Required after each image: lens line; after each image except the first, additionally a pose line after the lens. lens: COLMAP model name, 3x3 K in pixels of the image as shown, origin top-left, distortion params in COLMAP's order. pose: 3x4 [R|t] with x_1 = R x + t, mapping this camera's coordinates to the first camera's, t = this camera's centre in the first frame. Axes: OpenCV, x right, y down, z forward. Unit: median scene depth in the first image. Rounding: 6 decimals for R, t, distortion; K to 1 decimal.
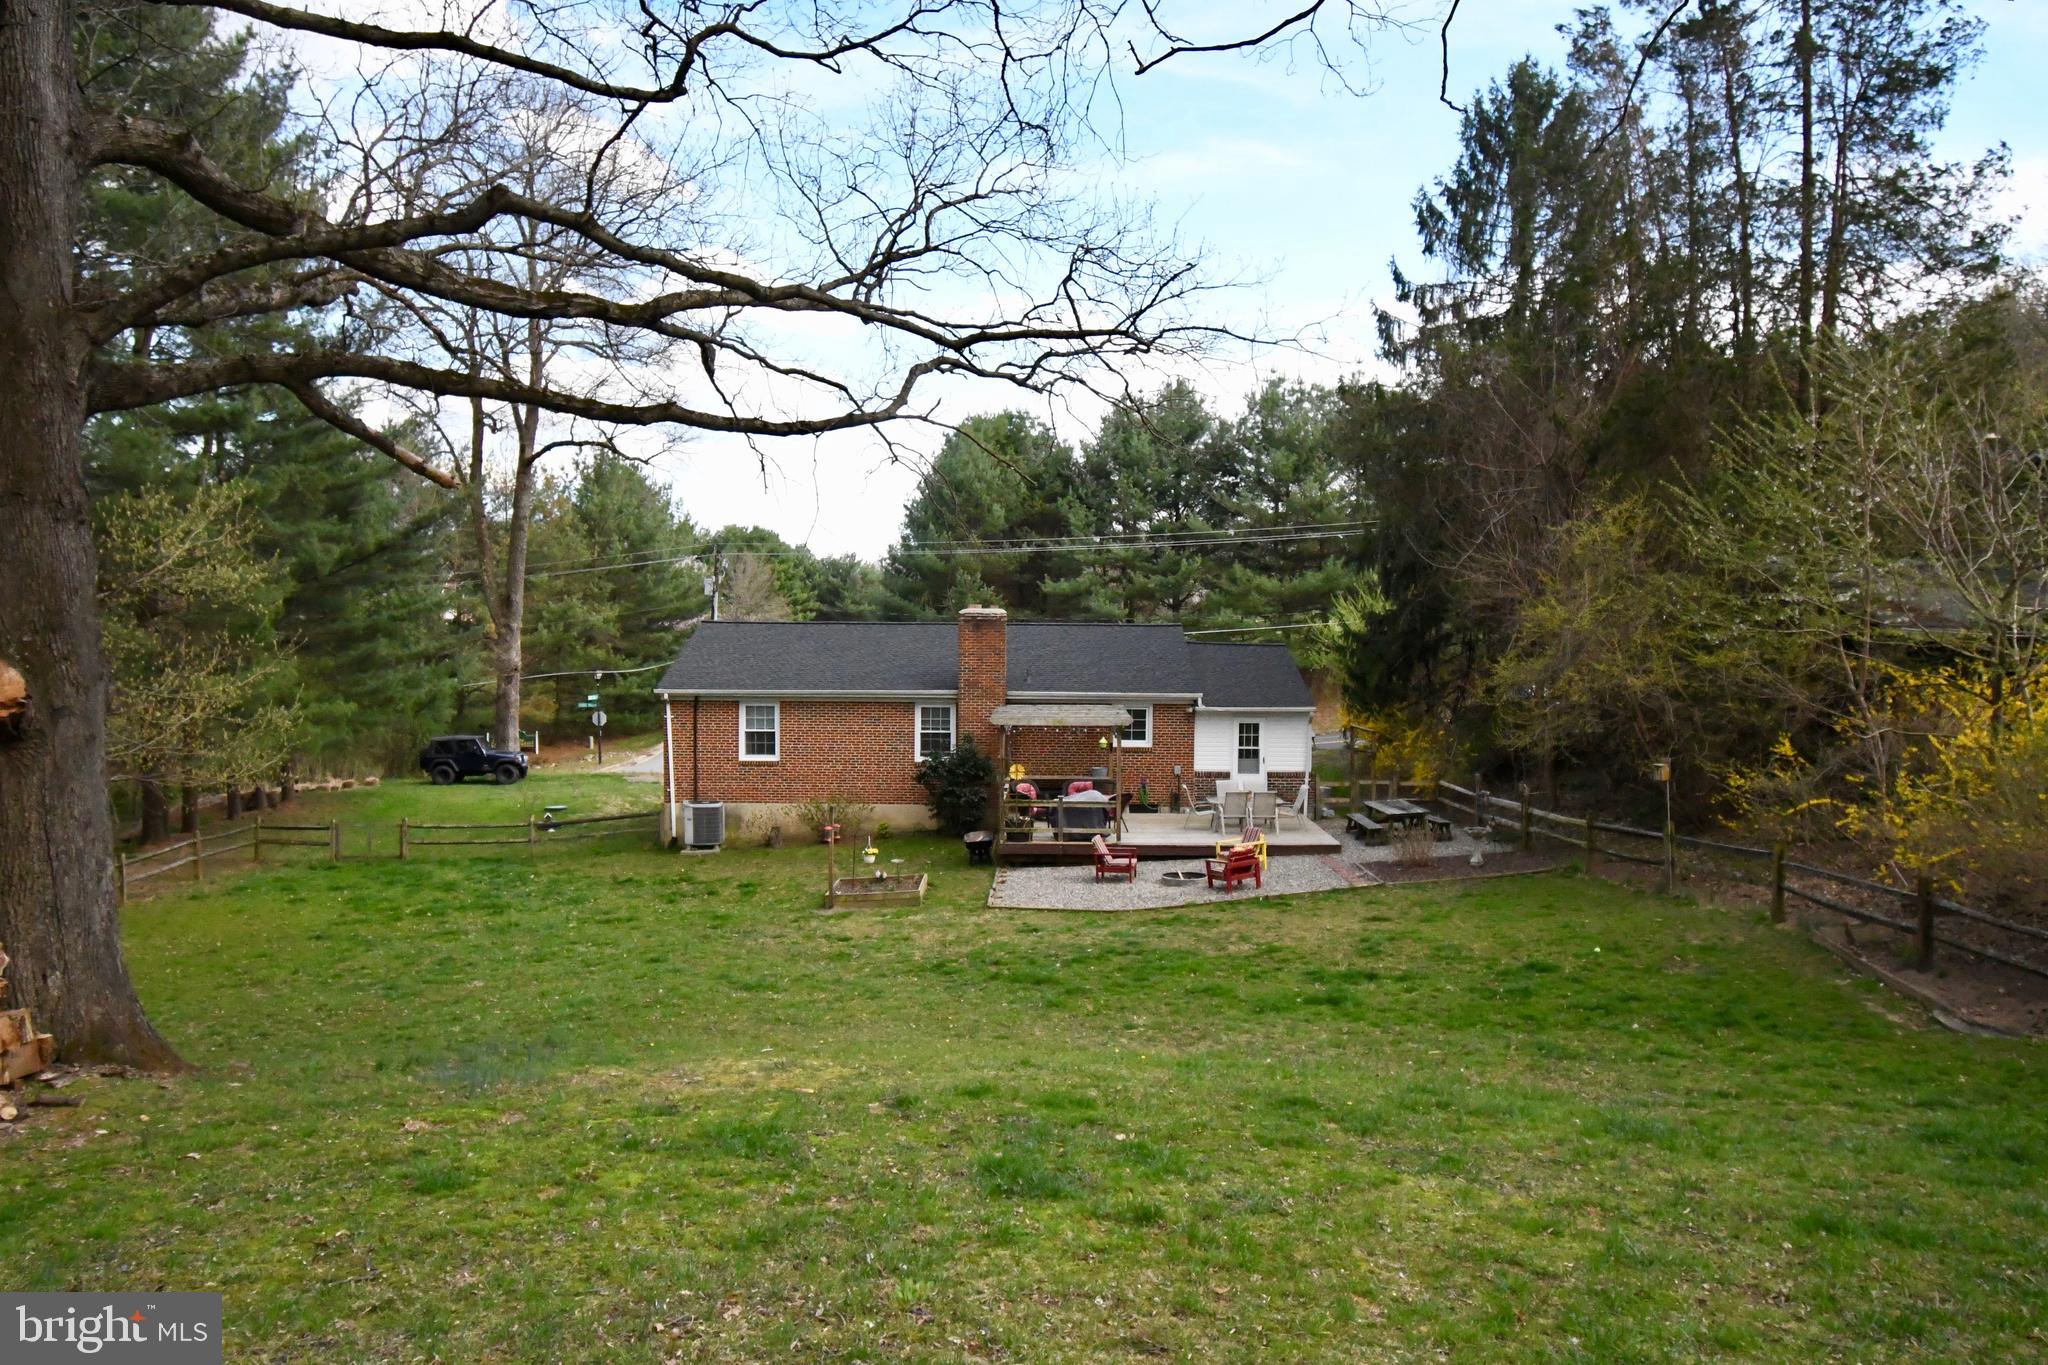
lens RADIAL K [[1467.2, 0, 1024.0], [0, 1467.2, 682.5], [0, 0, 1]] dist [0.000045, -0.001343]
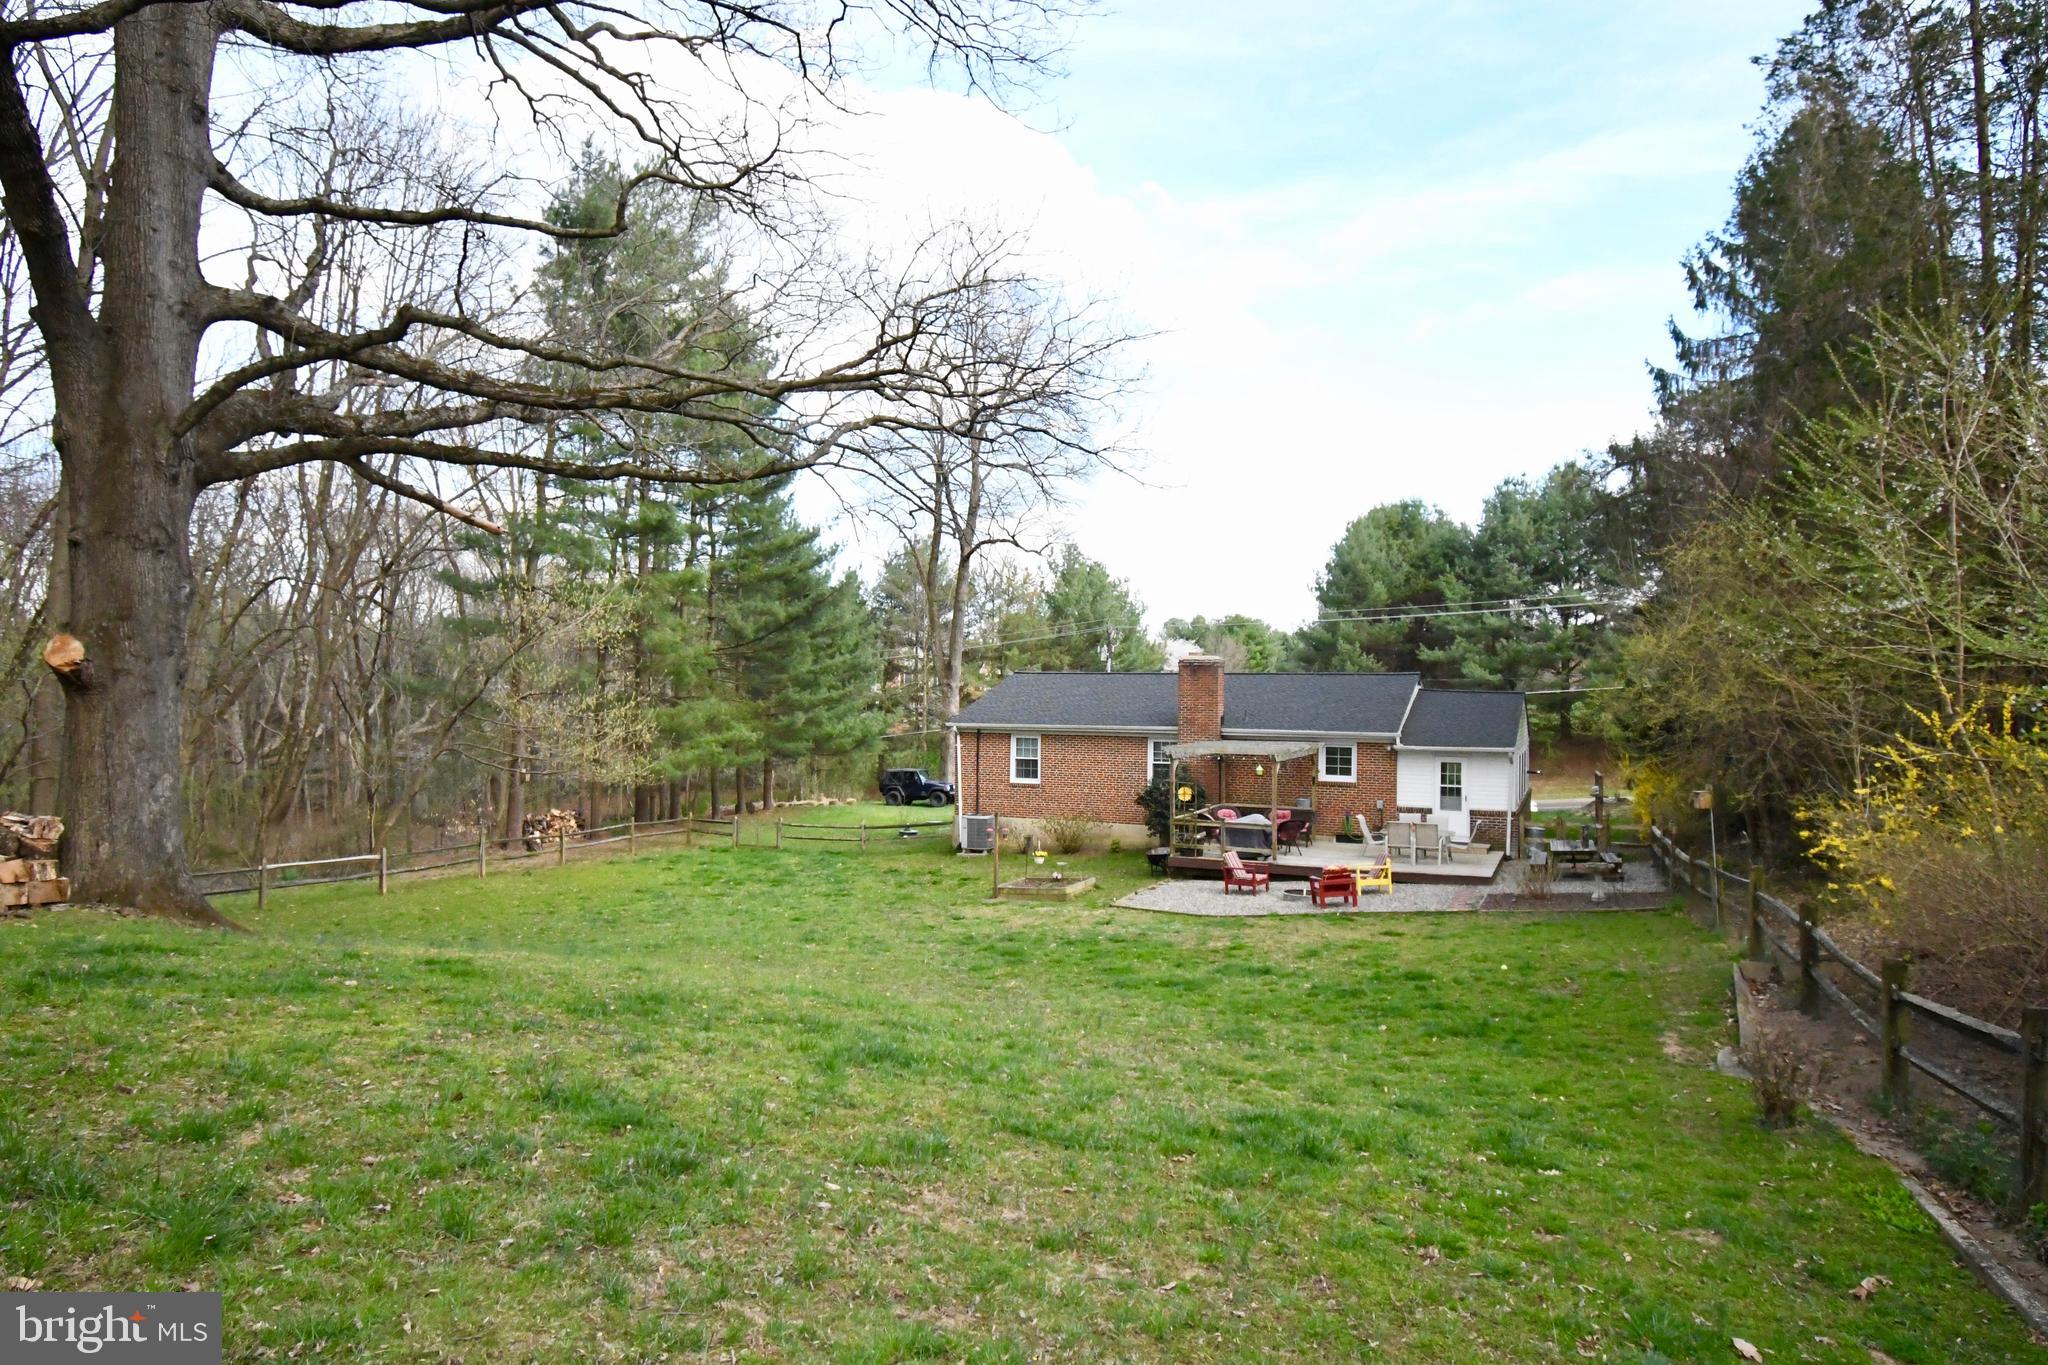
lens RADIAL K [[1227.2, 0, 1024.0], [0, 1227.2, 682.5], [0, 0, 1]] dist [0.000557, -0.001327]
pose [[0.914587, -0.000489, -0.404390, 0.229272], [-0.023058, 0.998309, -0.053357, 0.024426], [0.403732, 0.058124, 0.913029, 0.067399]]
